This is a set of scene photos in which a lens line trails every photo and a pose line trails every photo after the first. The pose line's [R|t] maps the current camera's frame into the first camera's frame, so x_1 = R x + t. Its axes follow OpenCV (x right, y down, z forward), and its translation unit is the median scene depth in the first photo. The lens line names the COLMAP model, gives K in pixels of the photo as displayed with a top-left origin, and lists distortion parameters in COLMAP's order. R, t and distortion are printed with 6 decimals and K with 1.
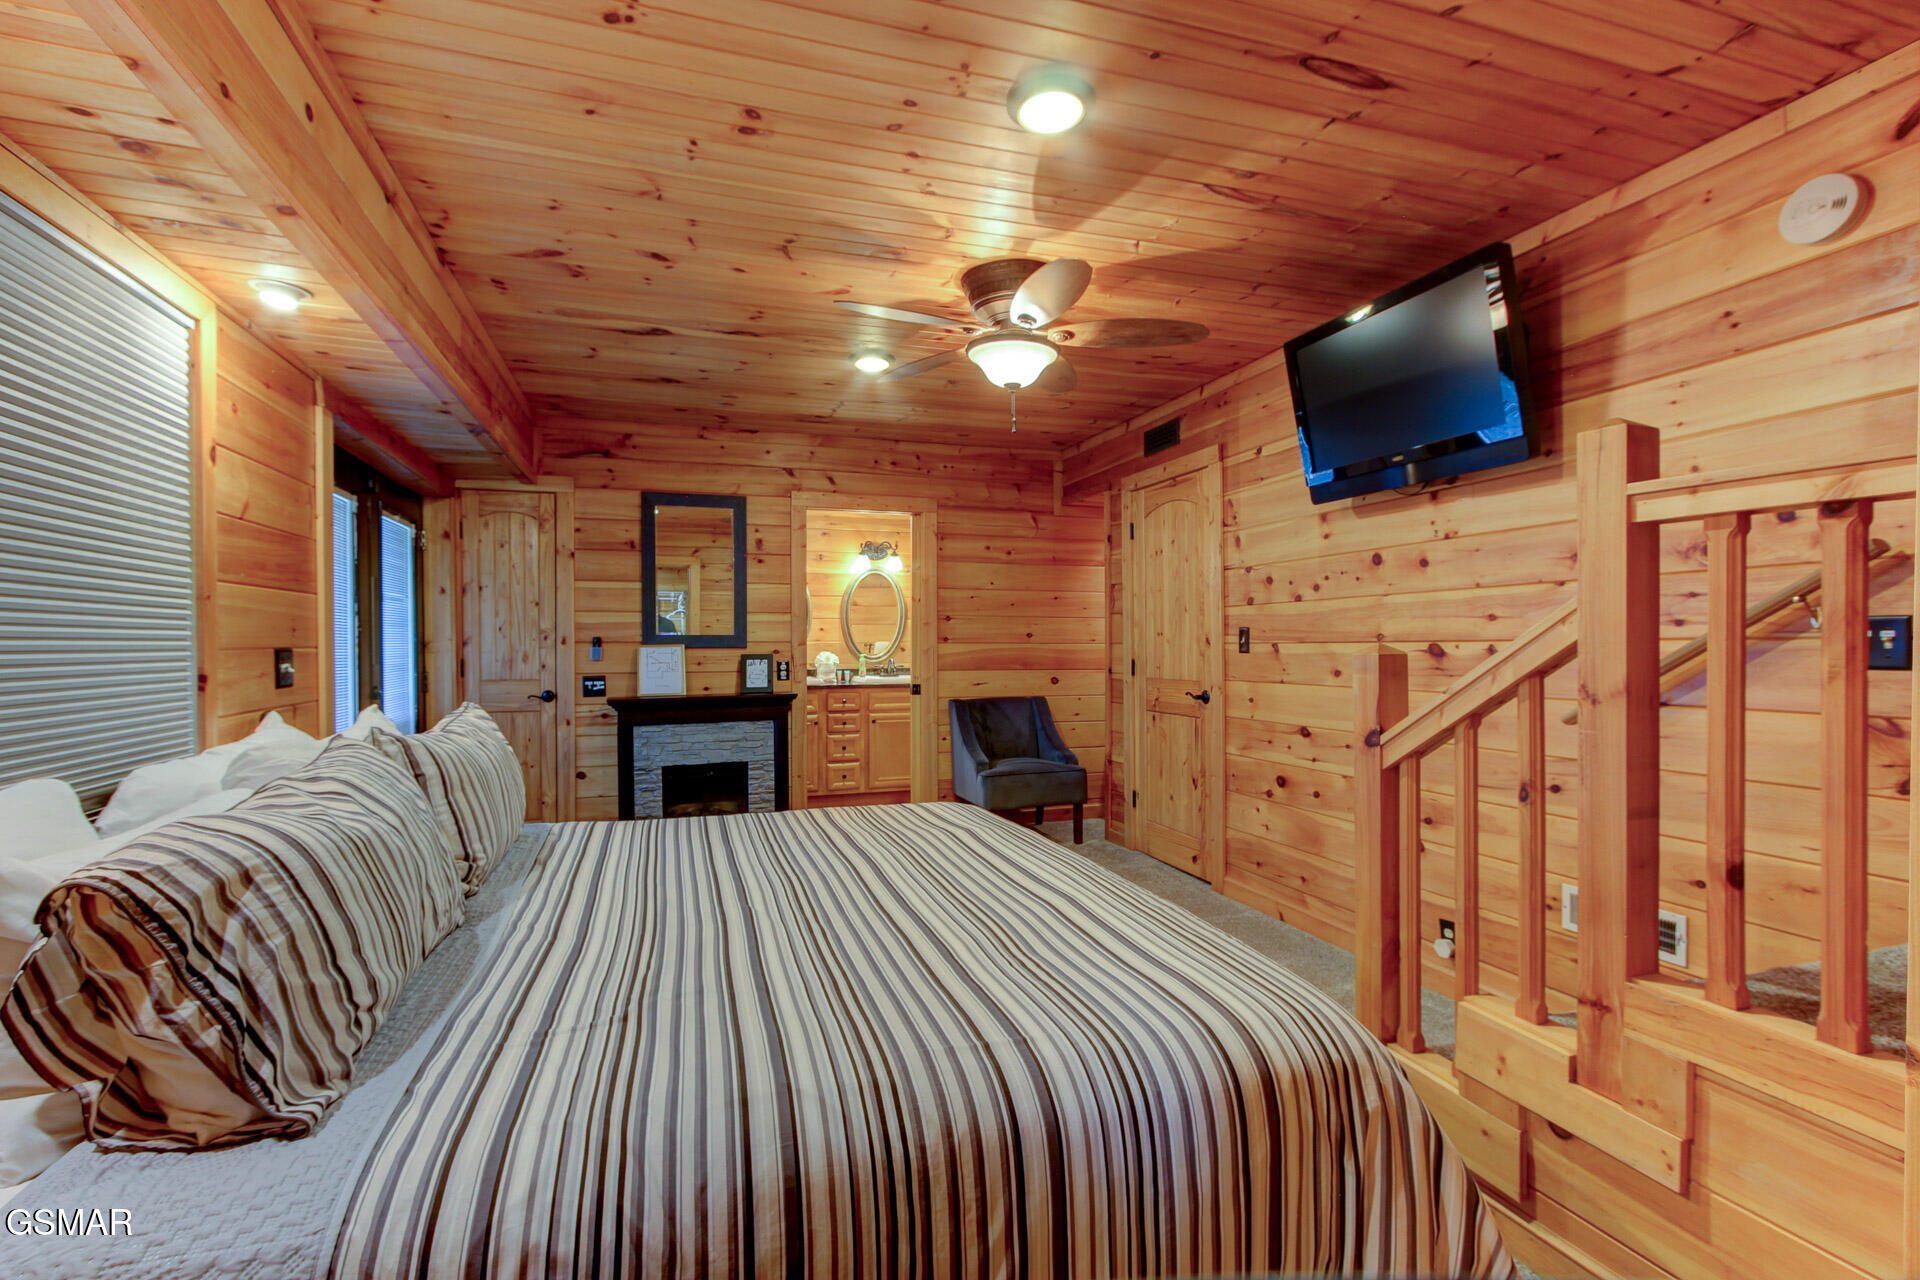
lens RADIAL K [[881.0, 0, 961.8], [0, 881.0, 644.5], [0, 0, 1]] dist [-0.004490, 0.005135]
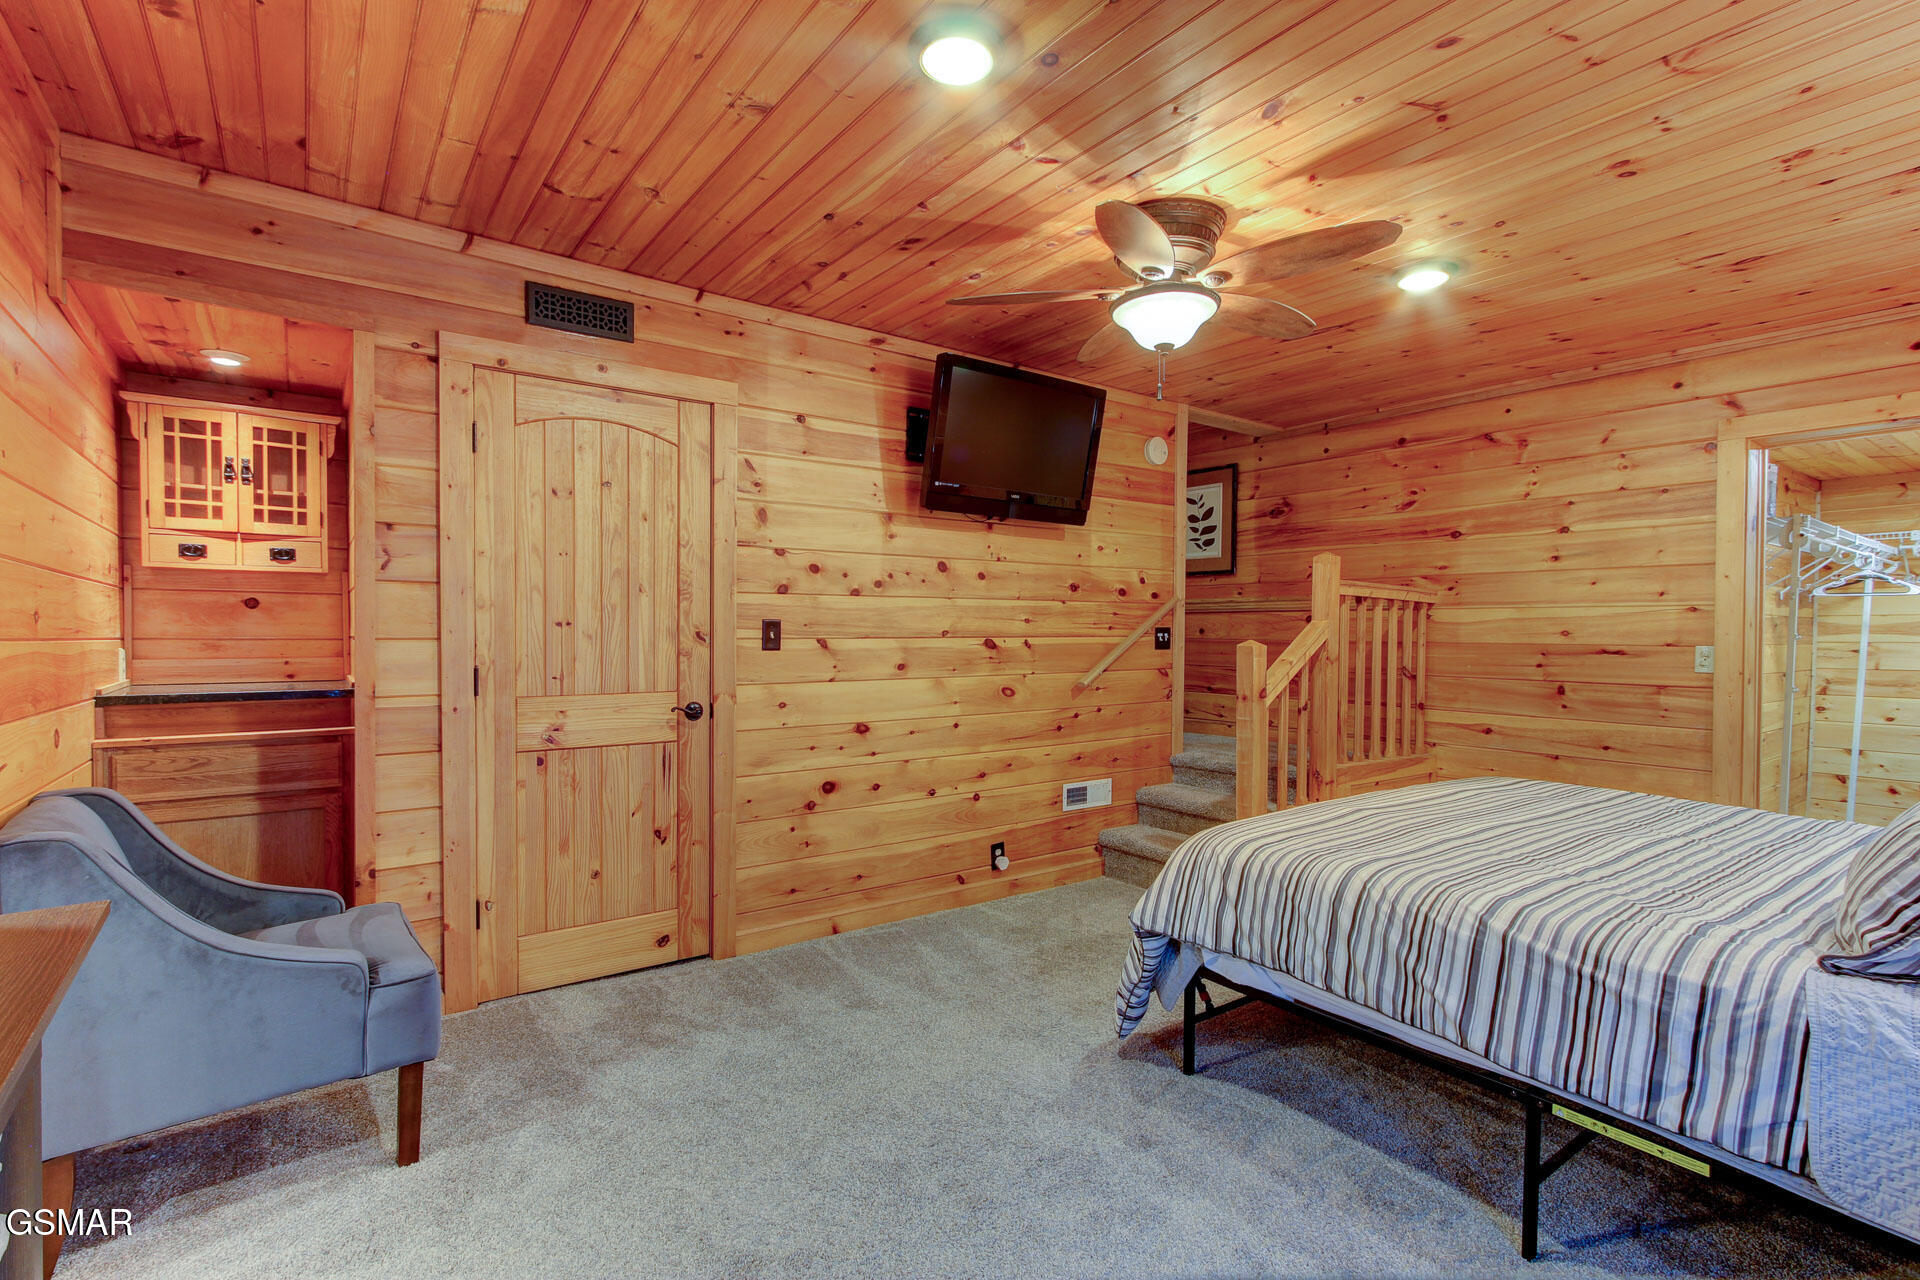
lens RADIAL K [[881.0, 0, 950.5], [0, 881.0, 647.3], [0, 0, 1]] dist [-0.004490, 0.005135]
pose [[-0.300254, -0.011335, 0.953792, -0.551190], [0.000164, 0.999929, 0.011935, -0.003189], [-0.953859, 0.003739, -0.300231, 1.132561]]
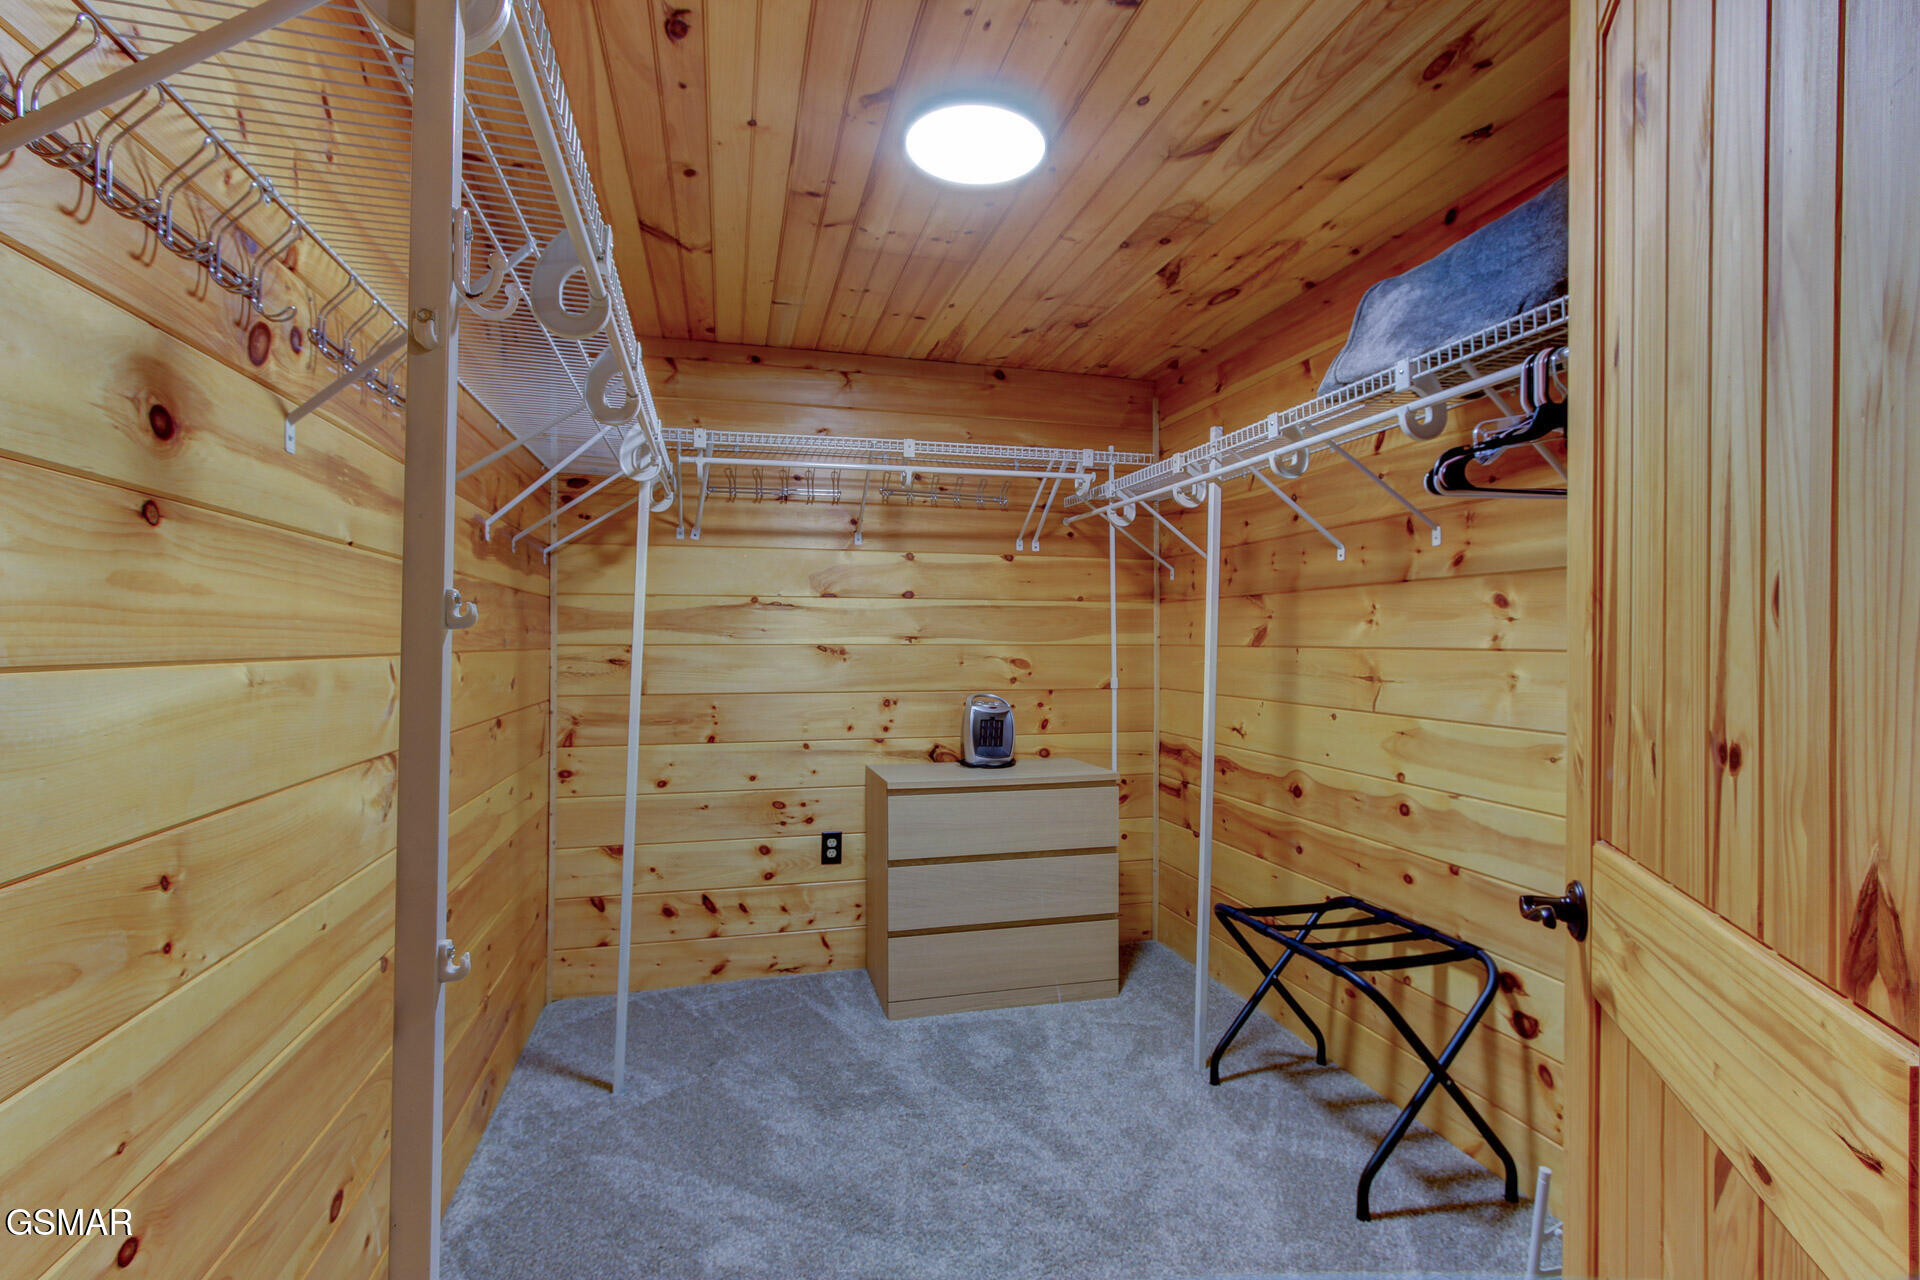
lens RADIAL K [[881.0, 0, 958.6], [0, 881.0, 637.2], [0, 0, 1]] dist [-0.004490, 0.005135]
pose [[-0.998619, 0.004839, 0.052318, 0.476131], [0.005430, 0.999923, 0.011151, -0.010511], [-0.052260, 0.011420, -0.998568, -0.771225]]
